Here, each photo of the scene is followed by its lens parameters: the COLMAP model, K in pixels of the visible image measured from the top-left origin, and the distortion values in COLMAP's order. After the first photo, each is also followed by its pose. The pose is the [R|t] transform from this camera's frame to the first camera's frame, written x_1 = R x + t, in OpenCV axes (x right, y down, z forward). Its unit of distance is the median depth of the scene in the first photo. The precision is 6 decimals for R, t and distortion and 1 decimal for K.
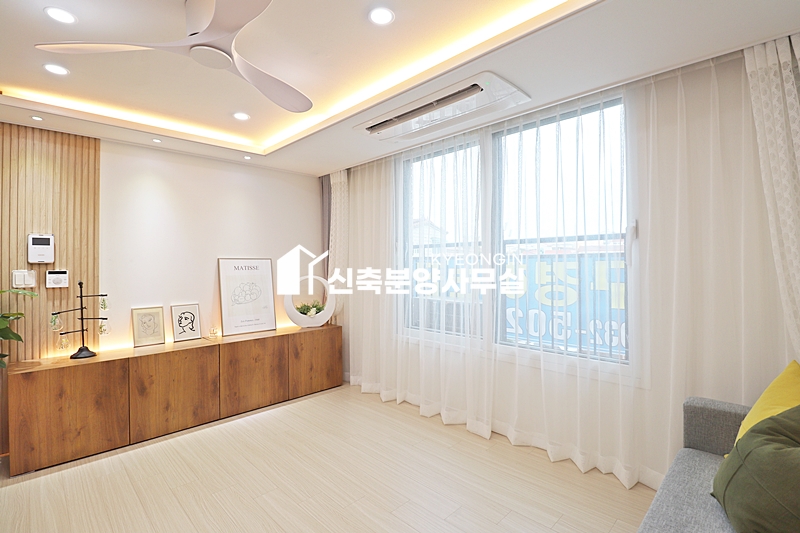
lens RADIAL K [[371.5, 0, 404.4], [0, 371.5, 260.8], [0, 0, 1]] dist [0.000589, -0.010750]
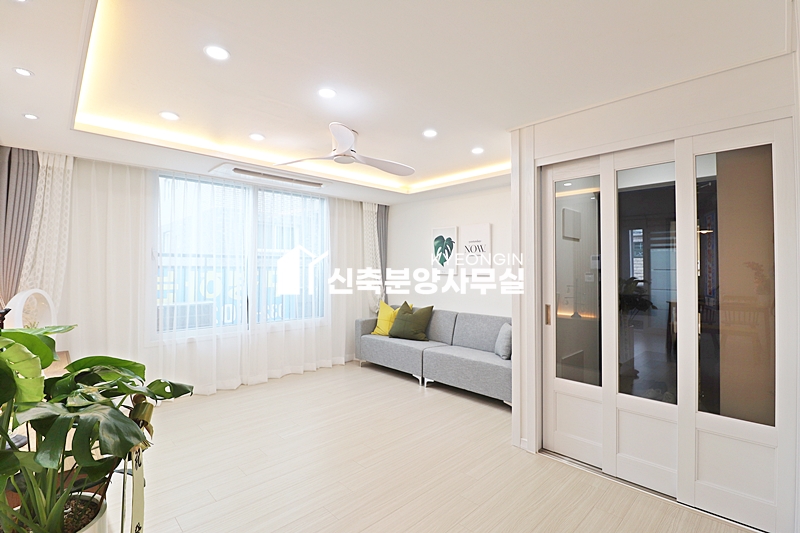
lens RADIAL K [[371.5, 0, 404.4], [0, 371.5, 260.8], [0, 0, 1]] dist [0.000589, -0.010750]
pose [[0.011773, 0.032526, 0.999402, -1.078966], [-0.004958, 0.999460, -0.032470, 0.003643], [-0.999918, -0.004573, 0.011927, 0.303197]]
